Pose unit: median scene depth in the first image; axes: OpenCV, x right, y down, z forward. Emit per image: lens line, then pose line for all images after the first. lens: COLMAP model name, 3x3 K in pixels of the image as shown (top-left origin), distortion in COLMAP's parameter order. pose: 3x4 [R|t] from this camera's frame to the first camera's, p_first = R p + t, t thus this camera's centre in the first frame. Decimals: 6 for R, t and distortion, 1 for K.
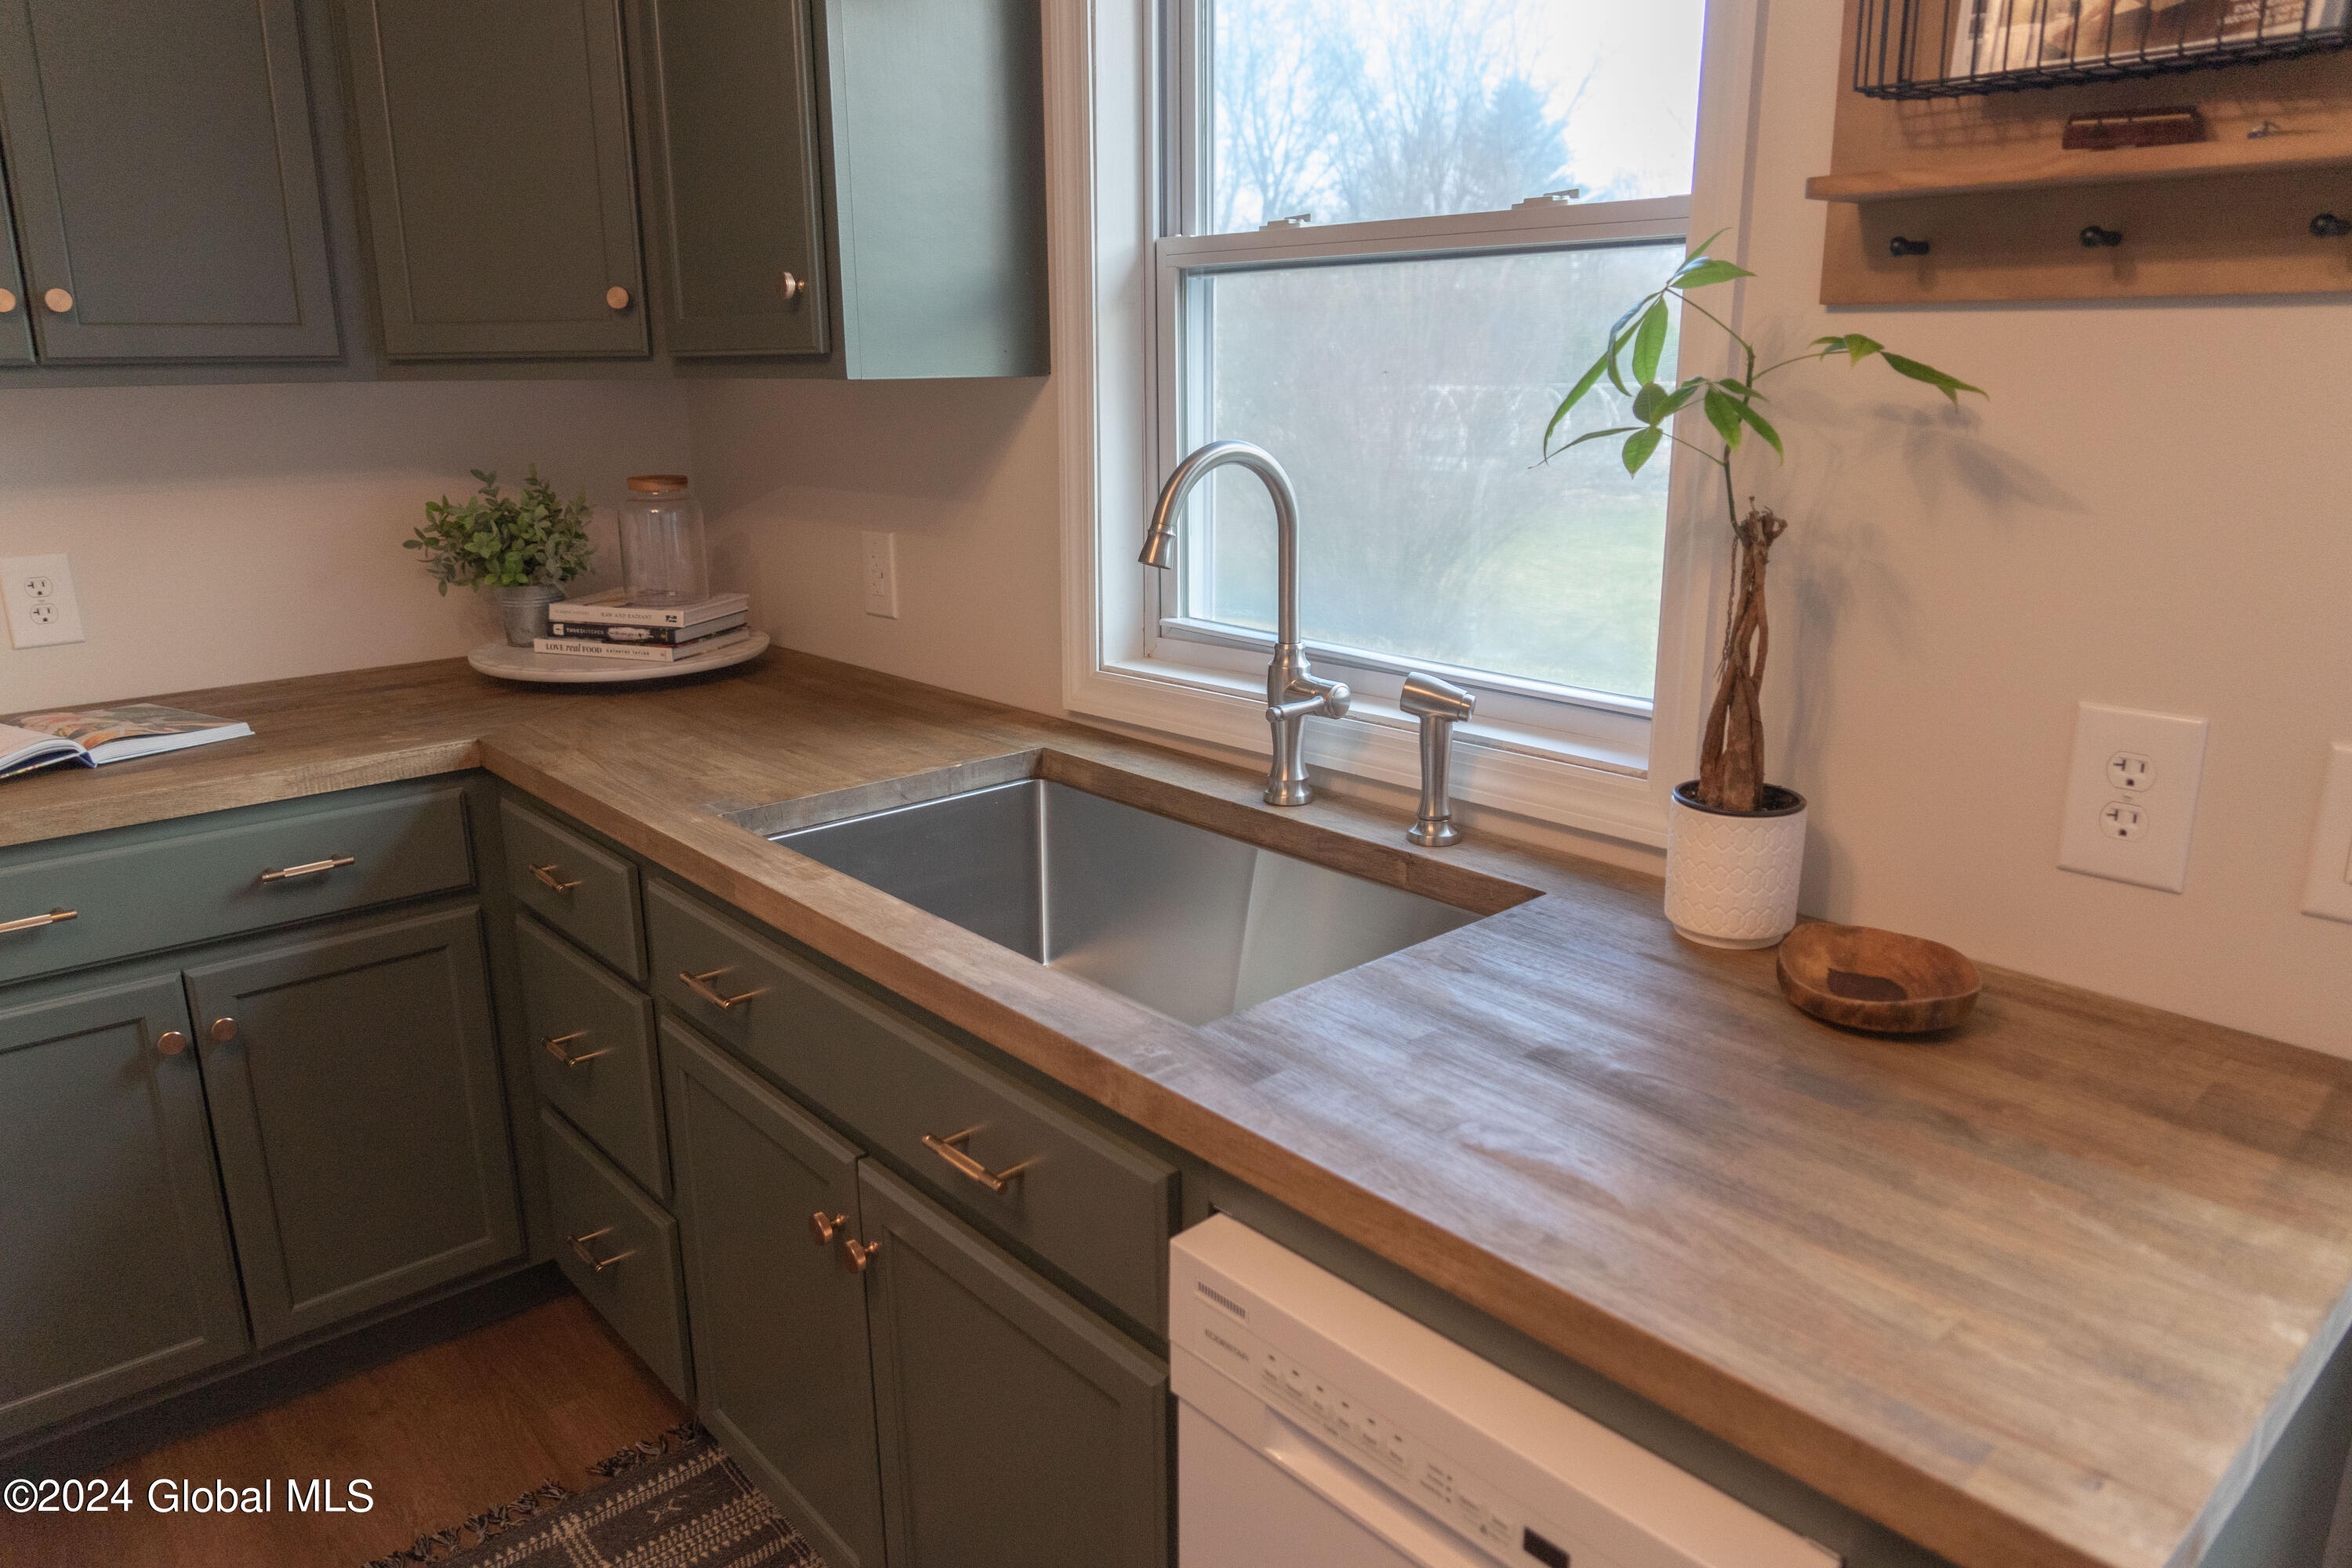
lens RADIAL K [[1560.1, 0, 1171.5], [0, 1560.1, 783.1], [0, 0, 1]] dist [-0.031356, 0.006236]
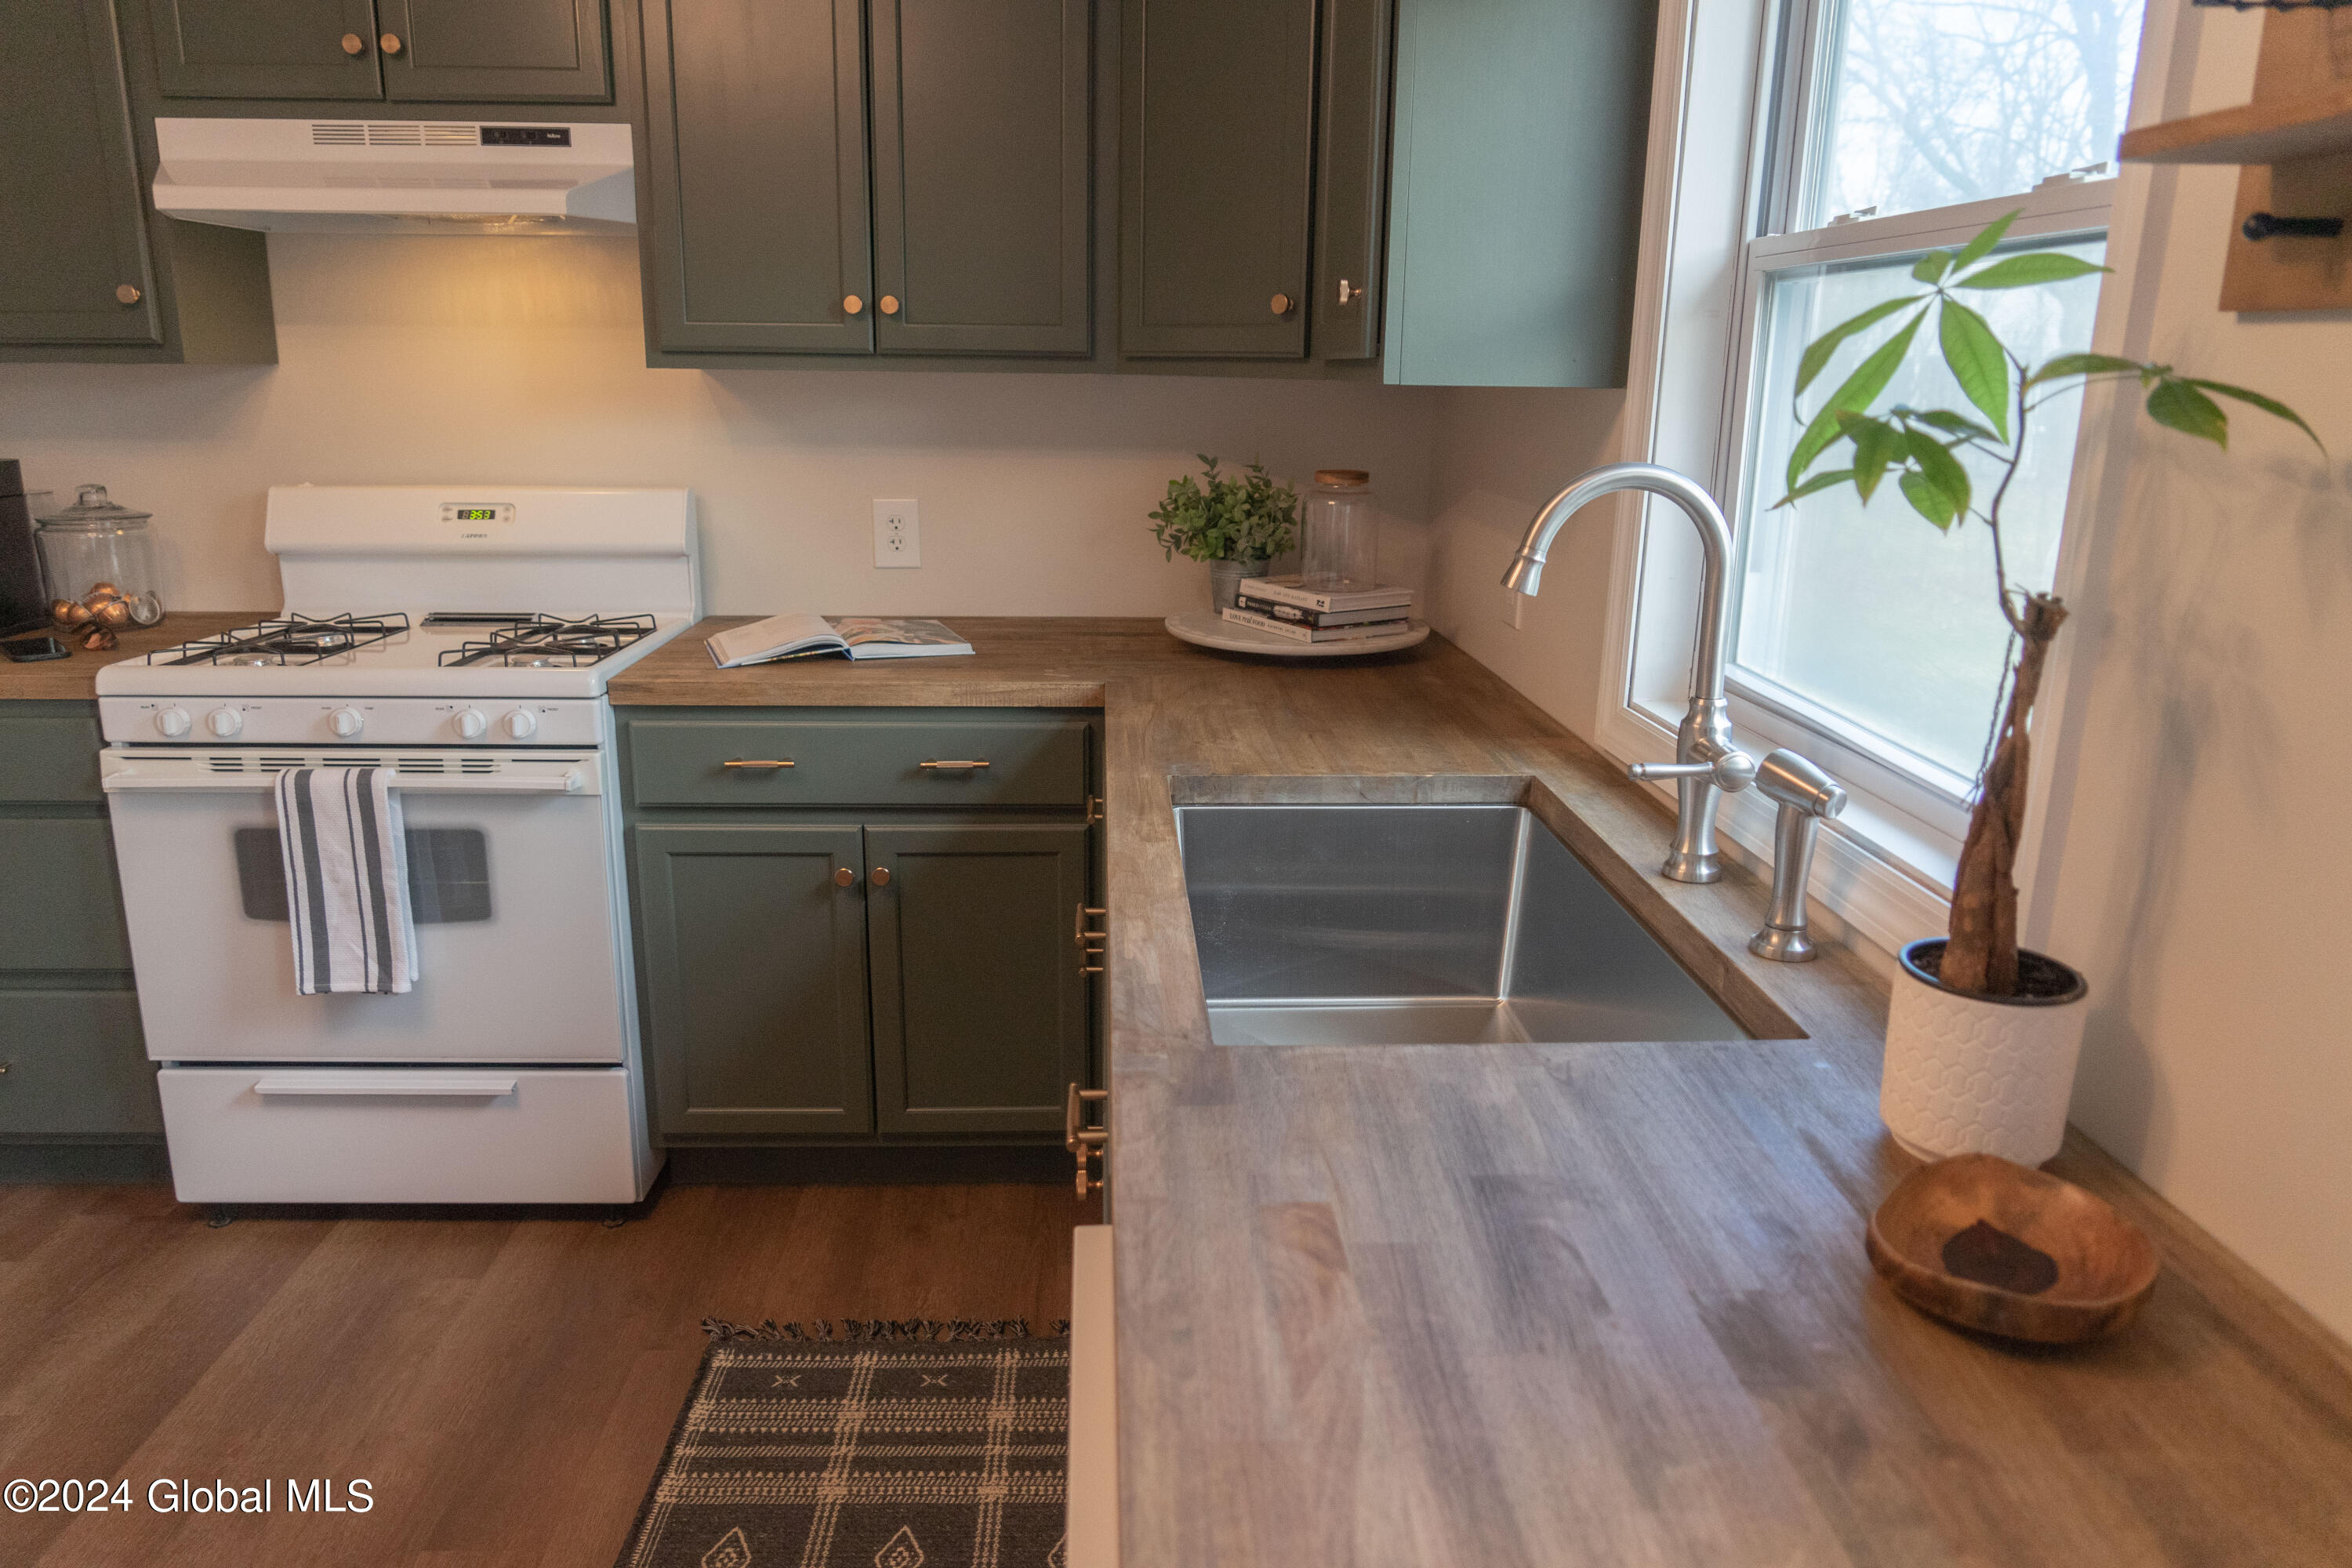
lens RADIAL K [[1560.1, 0, 1171.5], [0, 1560.1, 783.1], [0, 0, 1]] dist [-0.031356, 0.006236]
pose [[0.778228, 0.180599, -0.601453, 0.326935], [-0.183407, 0.981362, 0.057363, -0.033159], [0.600603, 0.065669, 0.796846, 0.110747]]
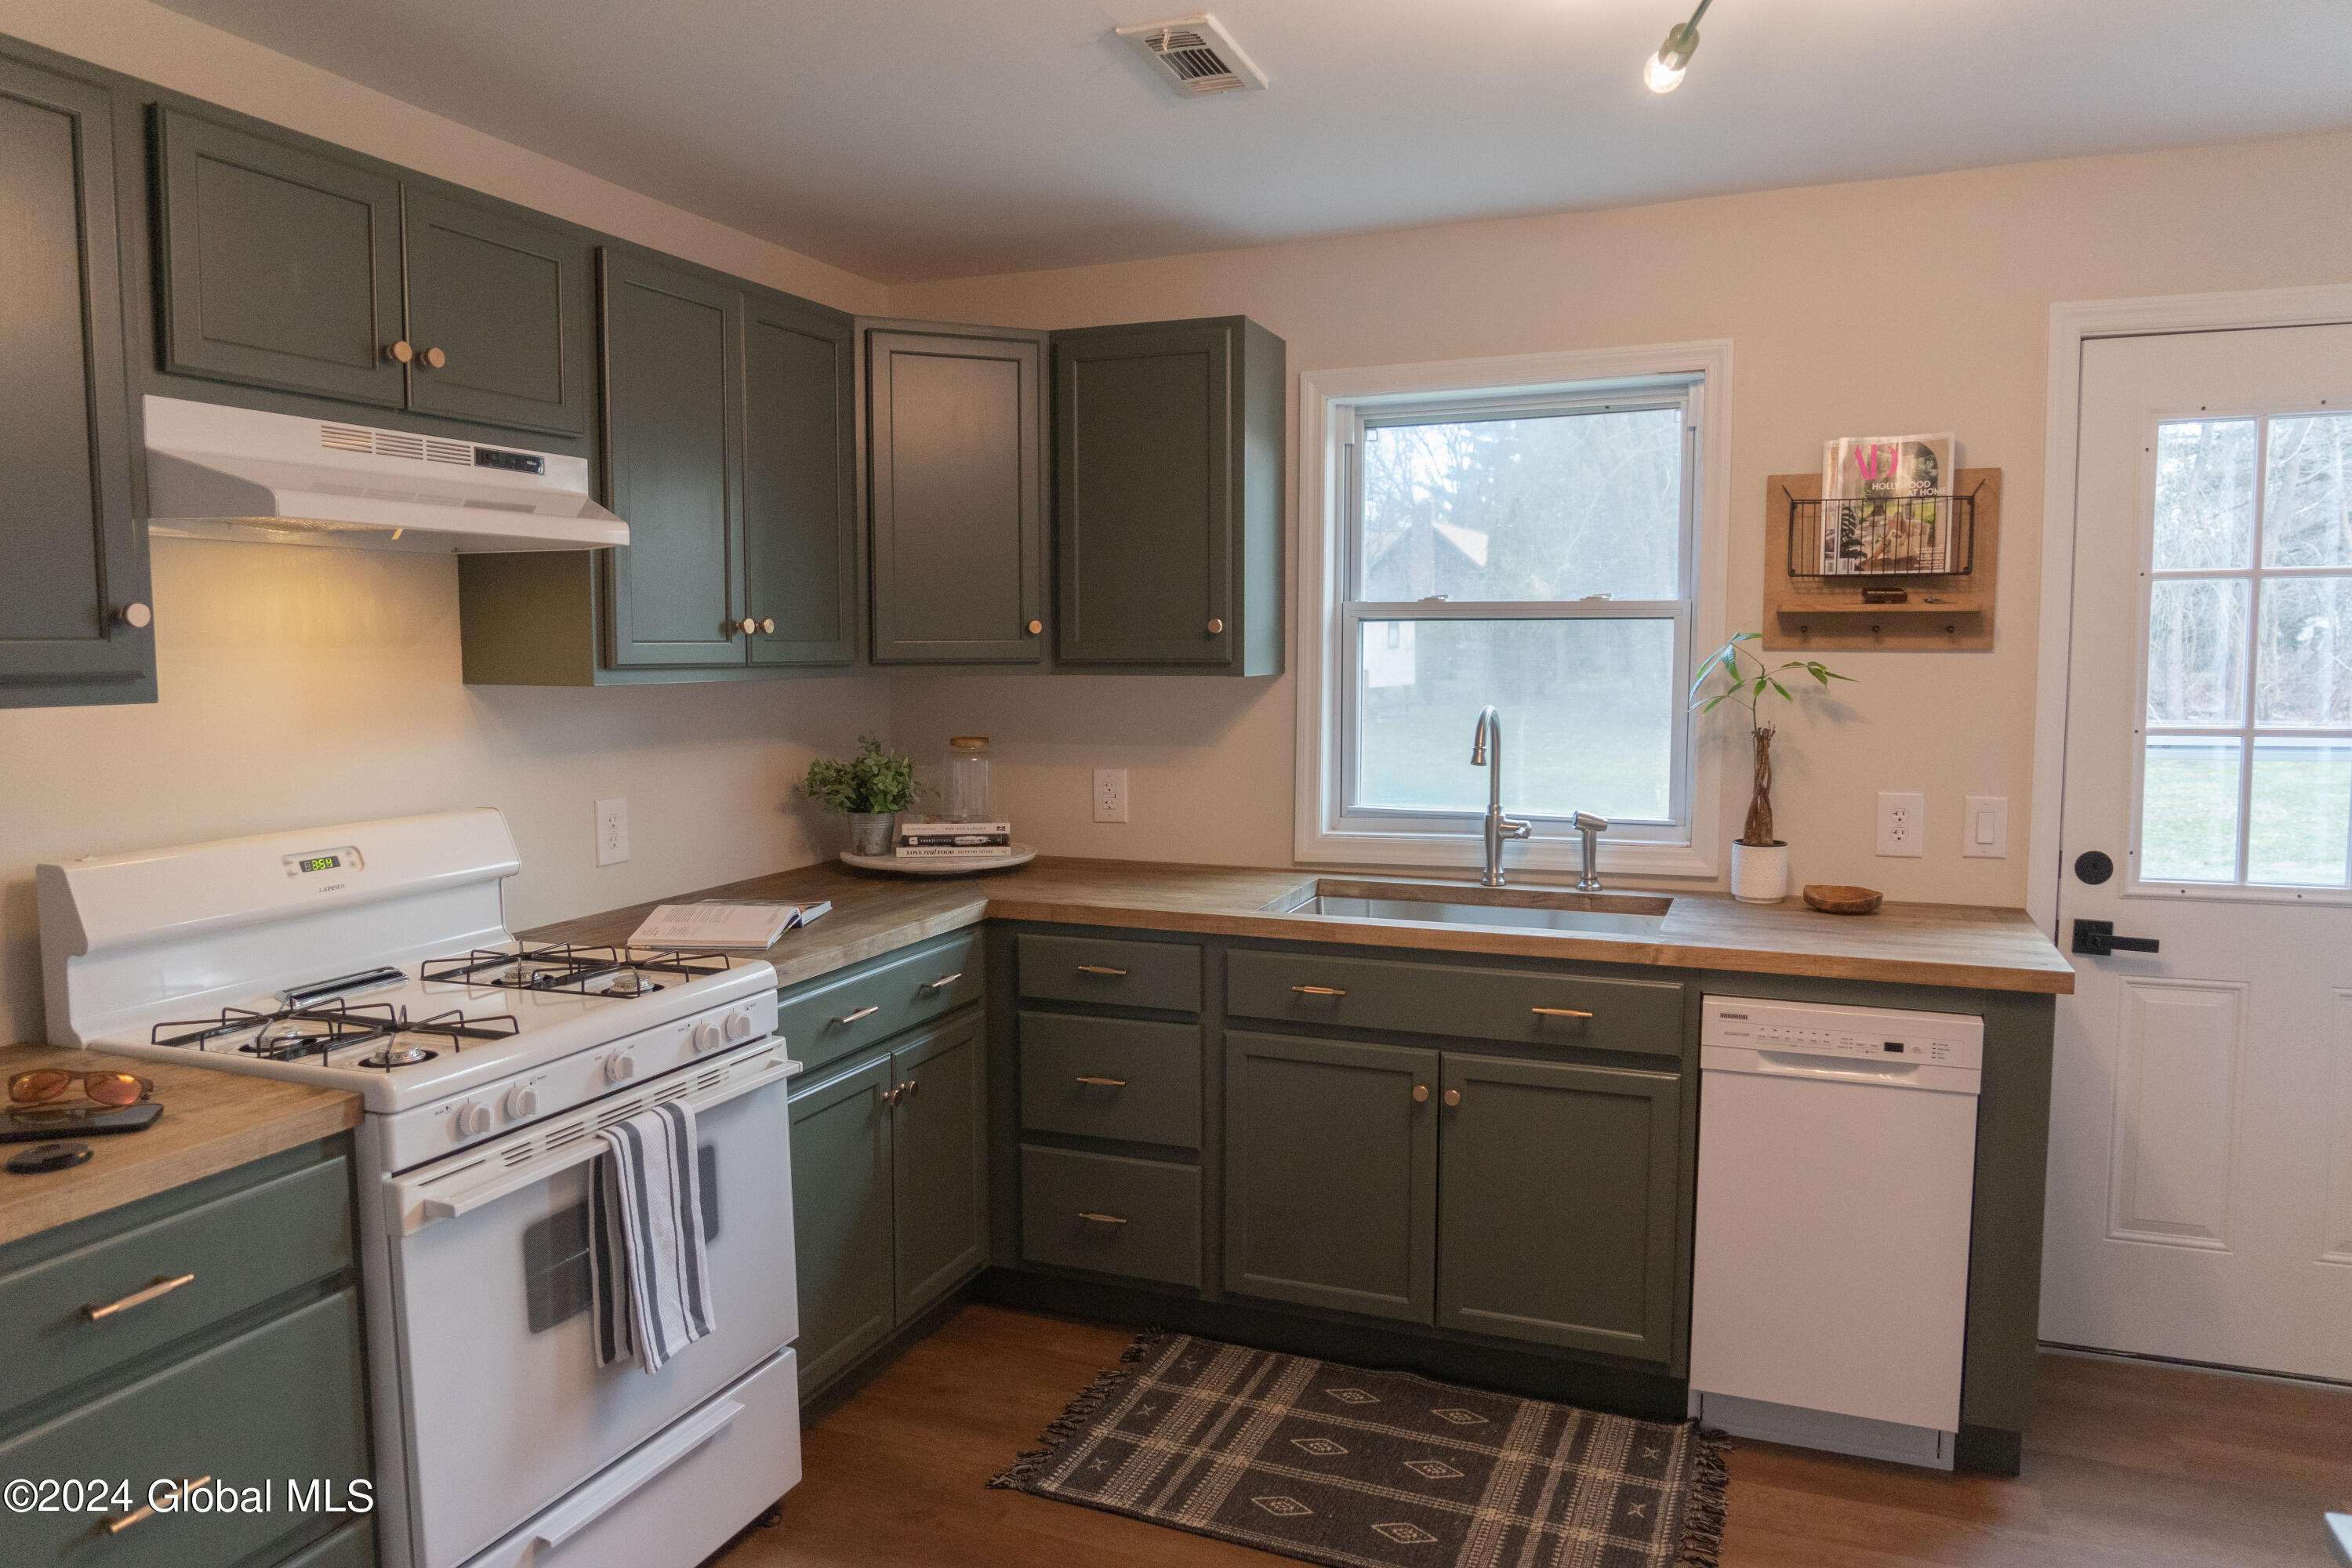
lens RADIAL K [[1560.1, 0, 1171.5], [0, 1560.1, 783.1], [0, 0, 1]] dist [-0.031356, 0.006236]
pose [[0.894137, -0.035466, 0.446387, -1.044201], [0.112943, 0.982491, -0.148170, 0.117056], [-0.433316, 0.182900, 0.882488, -0.522767]]
